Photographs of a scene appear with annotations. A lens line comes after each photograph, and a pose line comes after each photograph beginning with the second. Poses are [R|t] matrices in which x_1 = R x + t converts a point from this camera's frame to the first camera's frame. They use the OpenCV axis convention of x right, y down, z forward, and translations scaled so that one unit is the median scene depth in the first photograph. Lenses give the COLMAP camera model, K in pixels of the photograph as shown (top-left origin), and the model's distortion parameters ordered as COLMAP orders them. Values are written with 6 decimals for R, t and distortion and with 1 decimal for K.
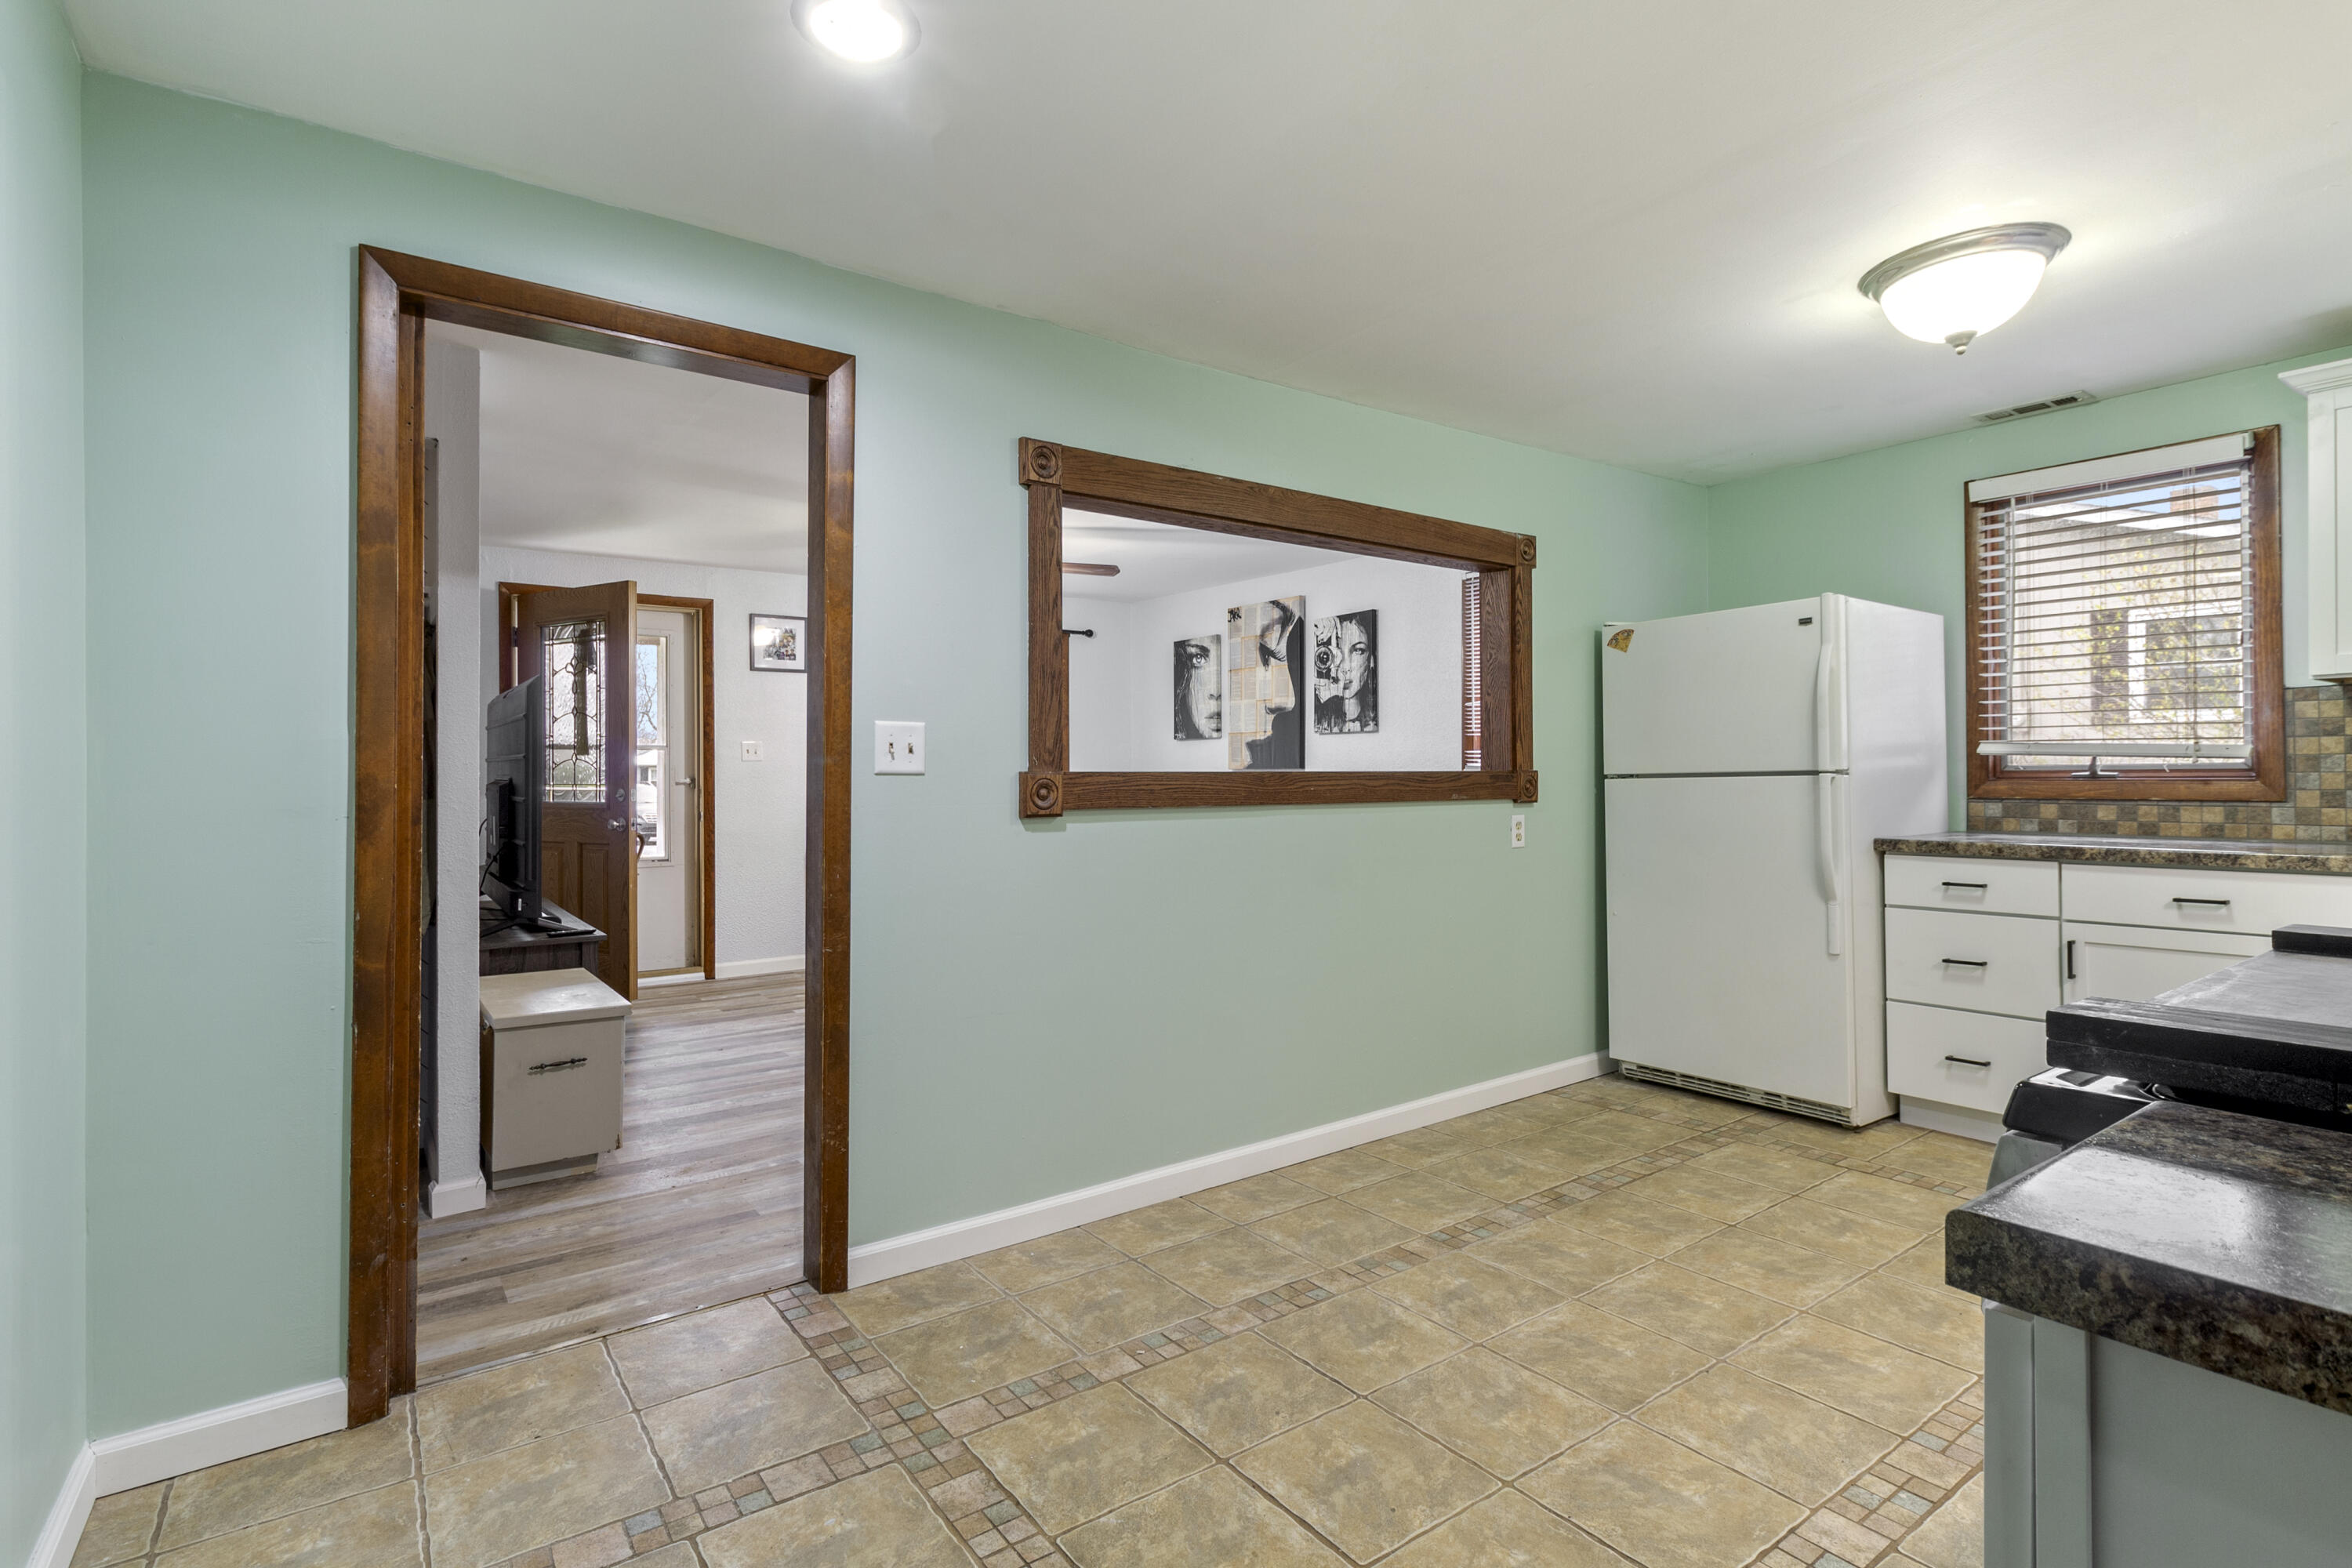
lens RADIAL K [[1132.4, 0, 1162.6], [0, 1132.4, 751.3], [0, 0, 1]] dist [0.000922, 0.000202]
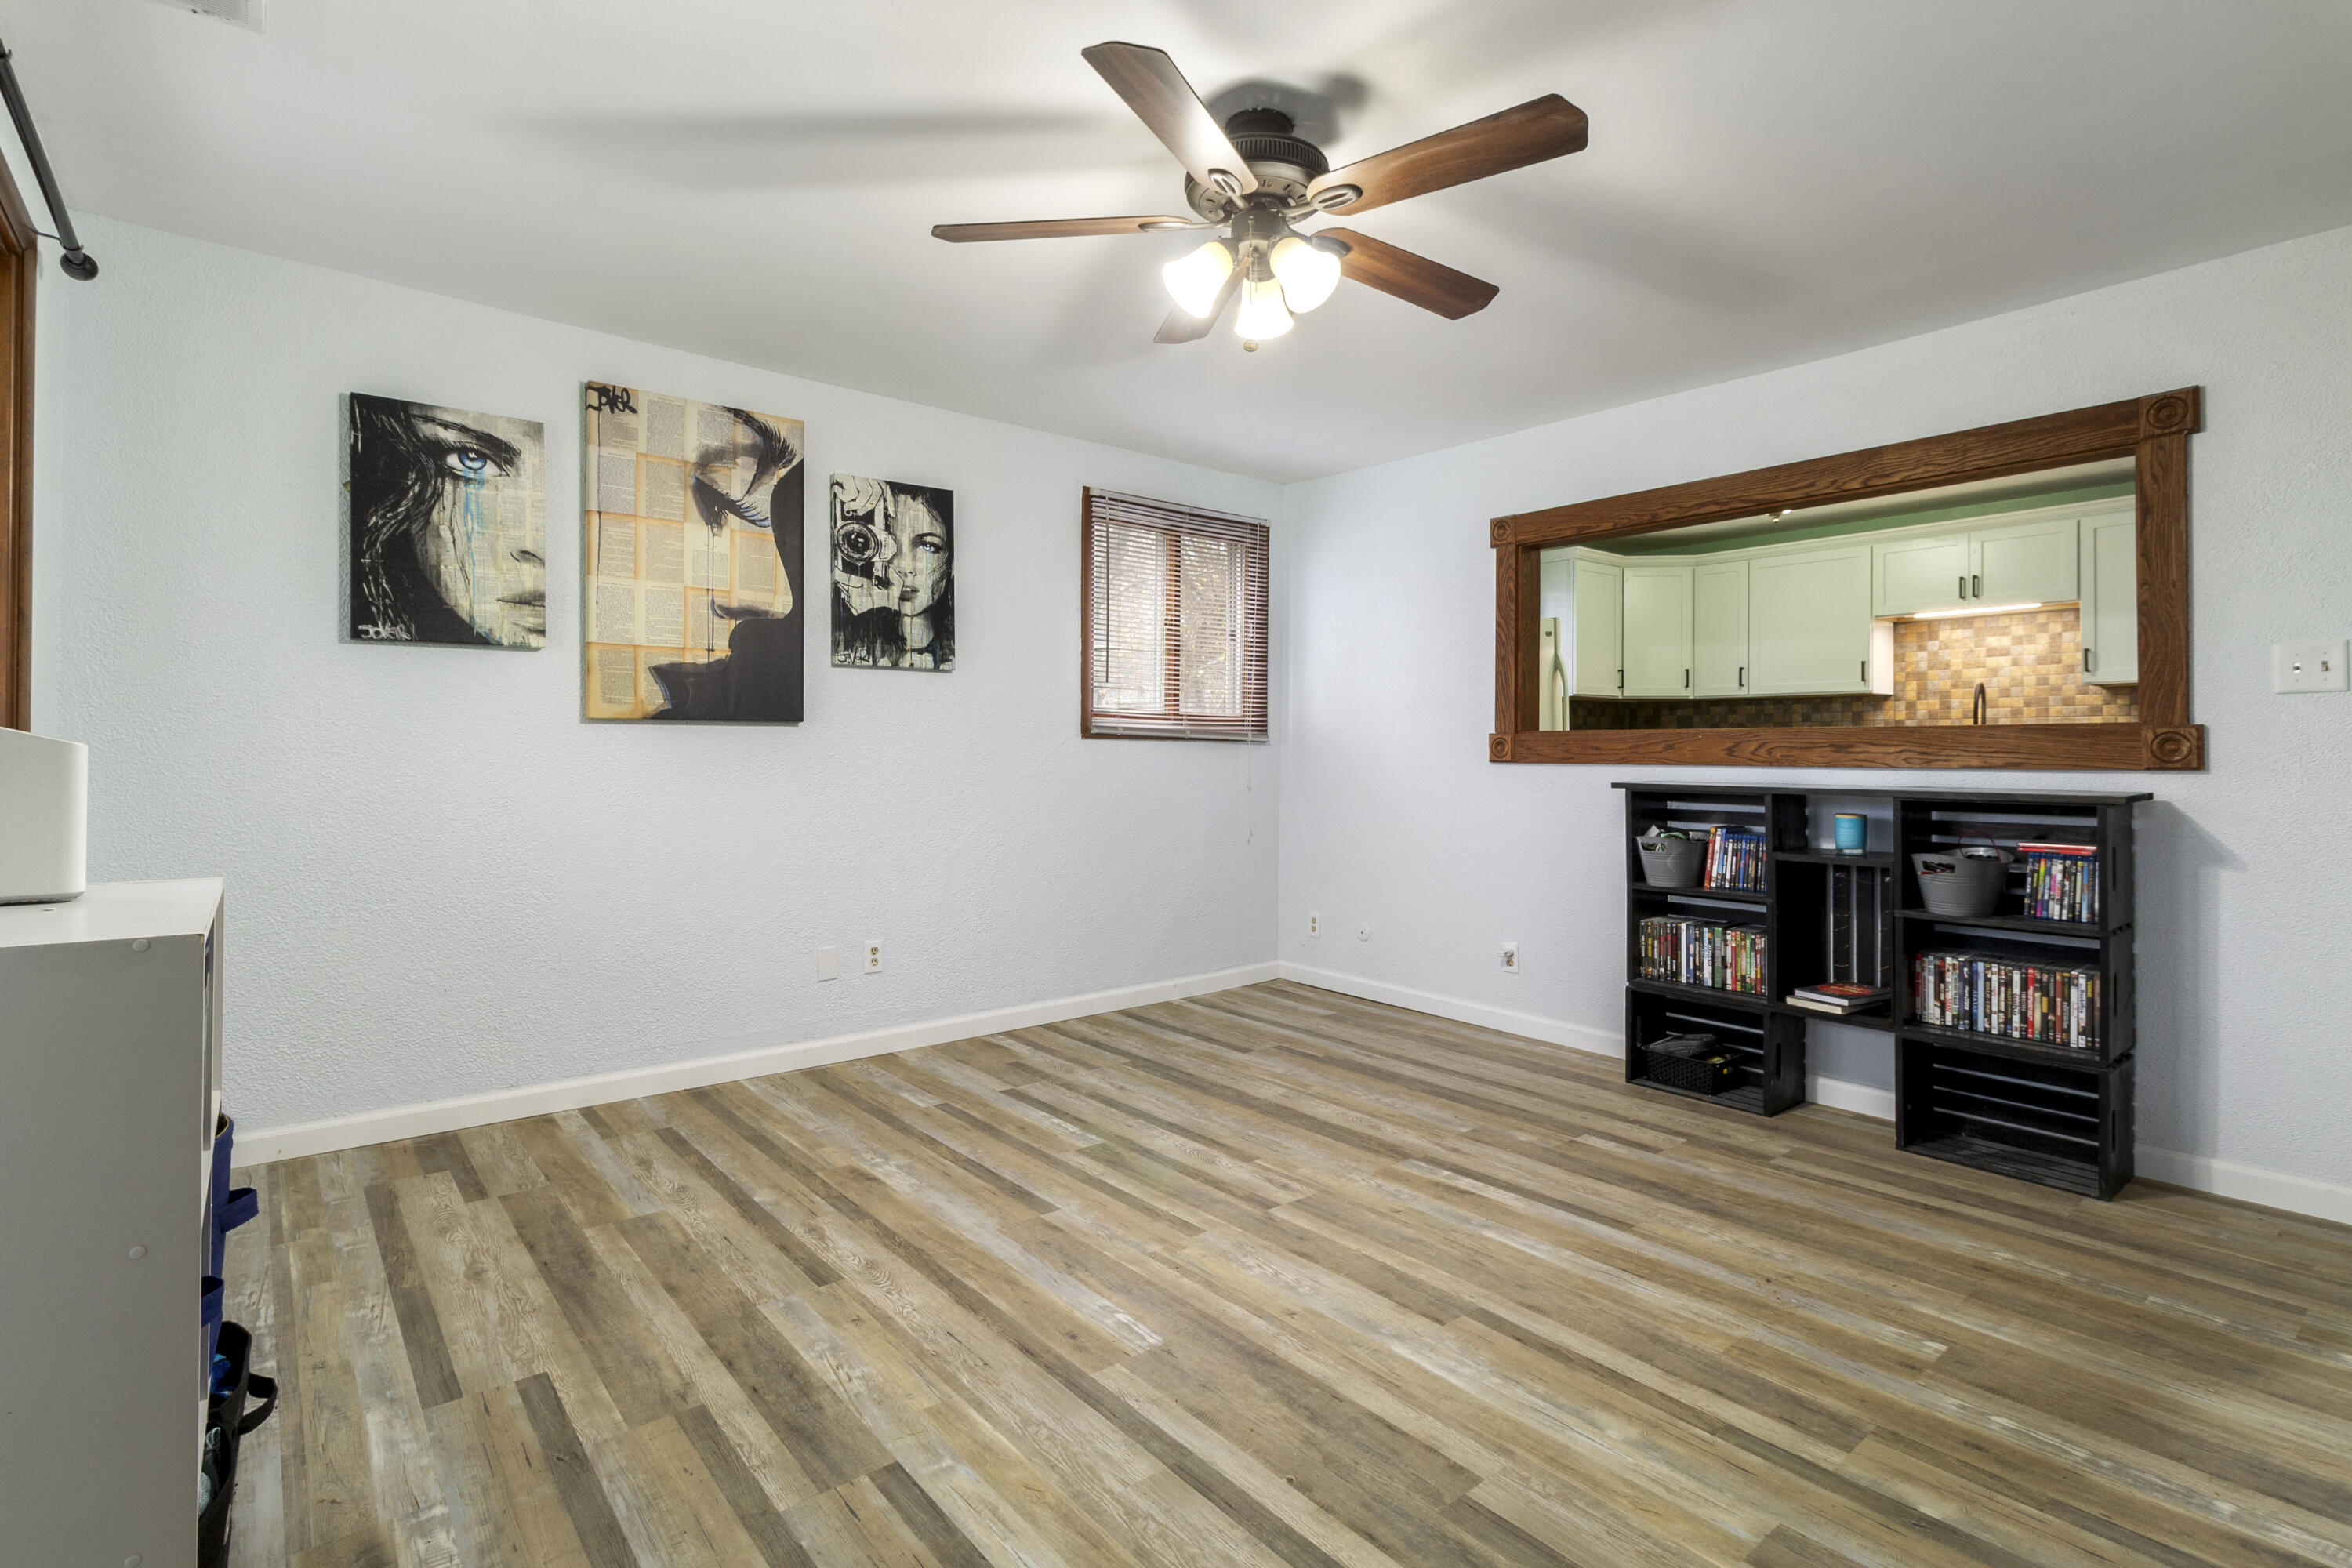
lens RADIAL K [[1132.4, 0, 1162.6], [0, 1132.4, 751.3], [0, 0, 1]] dist [0.000922, 0.000202]
pose [[-0.050580, 0.003478, 0.998714, -0.476598], [-0.021177, 0.999765, -0.004554, 0.029805], [-0.998495, -0.021380, -0.050495, 0.867961]]
